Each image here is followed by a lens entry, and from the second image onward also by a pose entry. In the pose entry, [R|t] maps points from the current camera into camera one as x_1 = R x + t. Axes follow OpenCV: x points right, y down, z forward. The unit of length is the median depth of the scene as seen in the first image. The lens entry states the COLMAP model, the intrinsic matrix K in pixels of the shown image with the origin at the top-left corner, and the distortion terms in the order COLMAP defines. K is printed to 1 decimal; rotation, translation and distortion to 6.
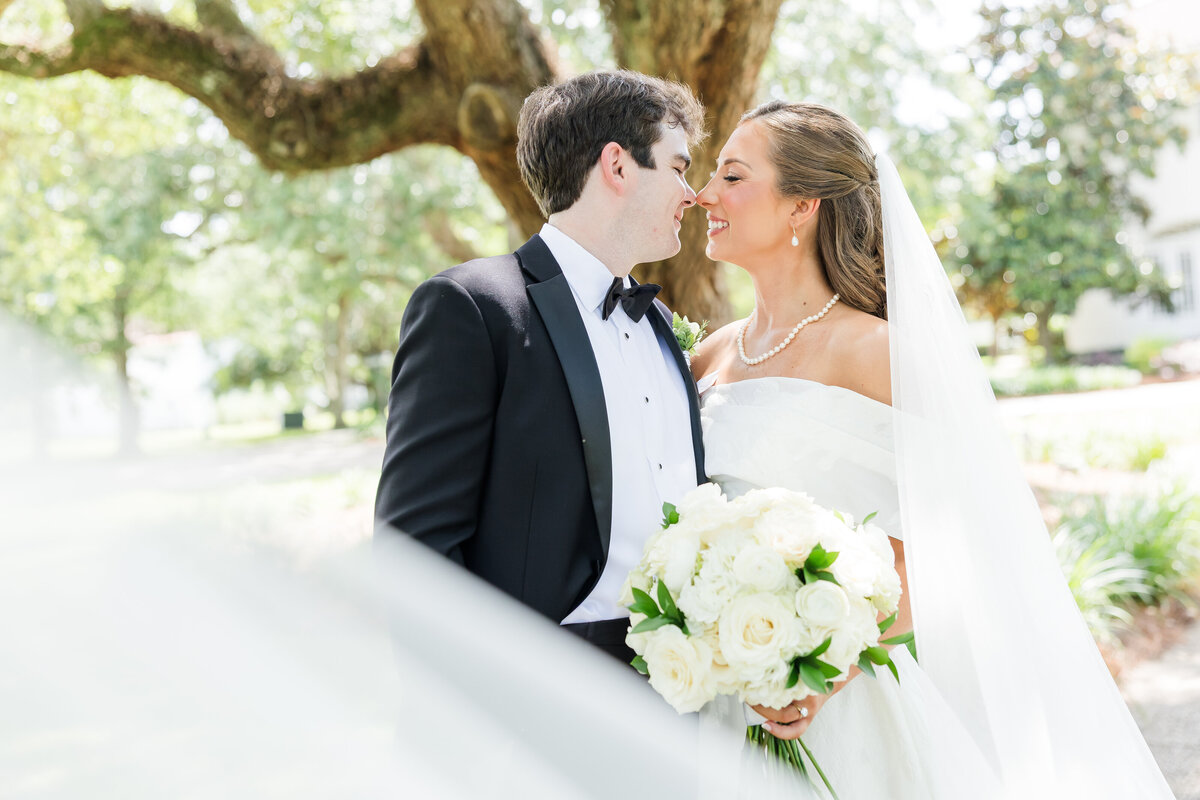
lens RADIAL K [[1632.5, 0, 612.2], [0, 1632.5, 392.8], [0, 0, 1]] dist [0.047513, 0.000000]
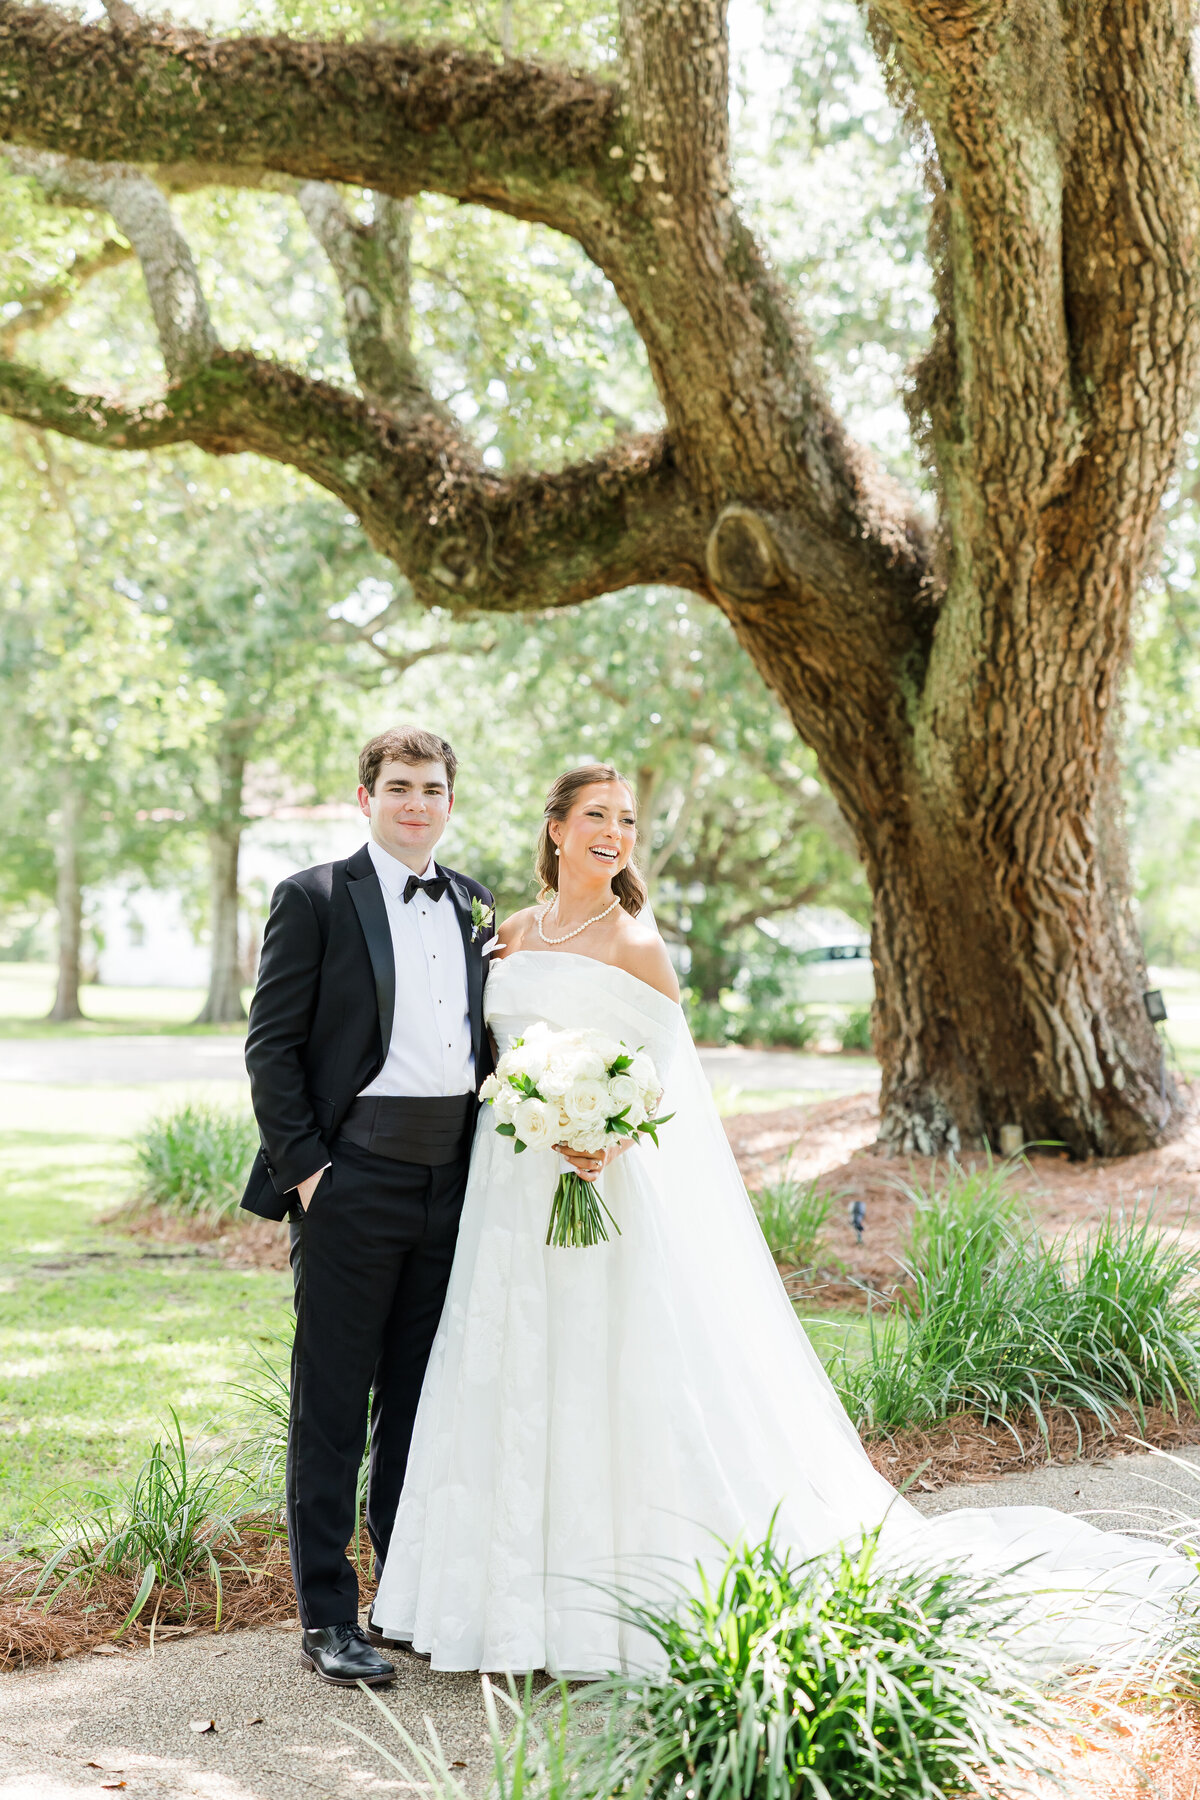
lens RADIAL K [[3353.5, 0, 592.1], [0, 3353.5, 905.2], [0, 0, 1]] dist [0.017693, 0.000000]
pose [[0.978609, 0.095984, -0.181965, 0.040263], [-0.099883, 0.994922, -0.012368, -0.000998], [0.179853, 0.030279, 0.983227, -0.113545]]
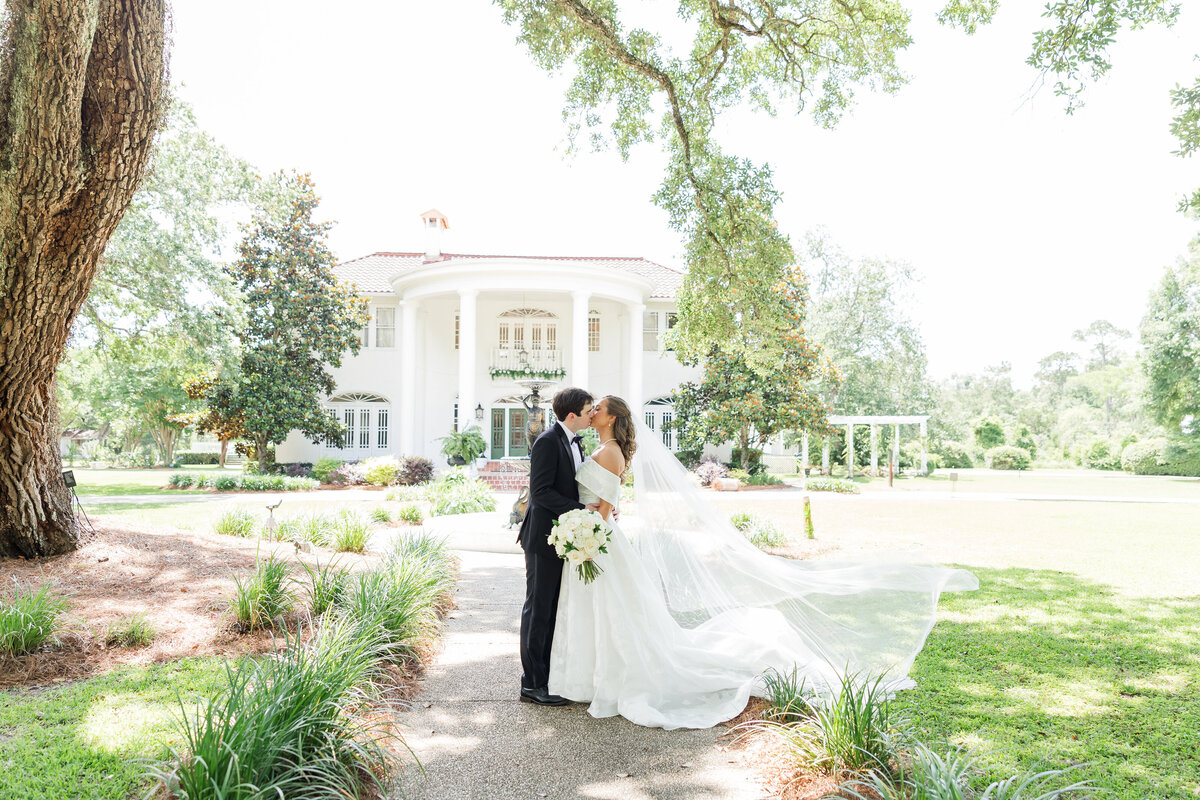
lens RADIAL K [[953.6, 0, 601.9], [0, 953.6, 400.3], [0, 0, 1]] dist [0.029892, -0.022662]
pose [[0.815412, 0.120128, 0.566280, -0.002035], [-0.066800, 0.991223, -0.114084, -0.001781], [-0.575014, 0.055198, 0.816280, 0.050691]]
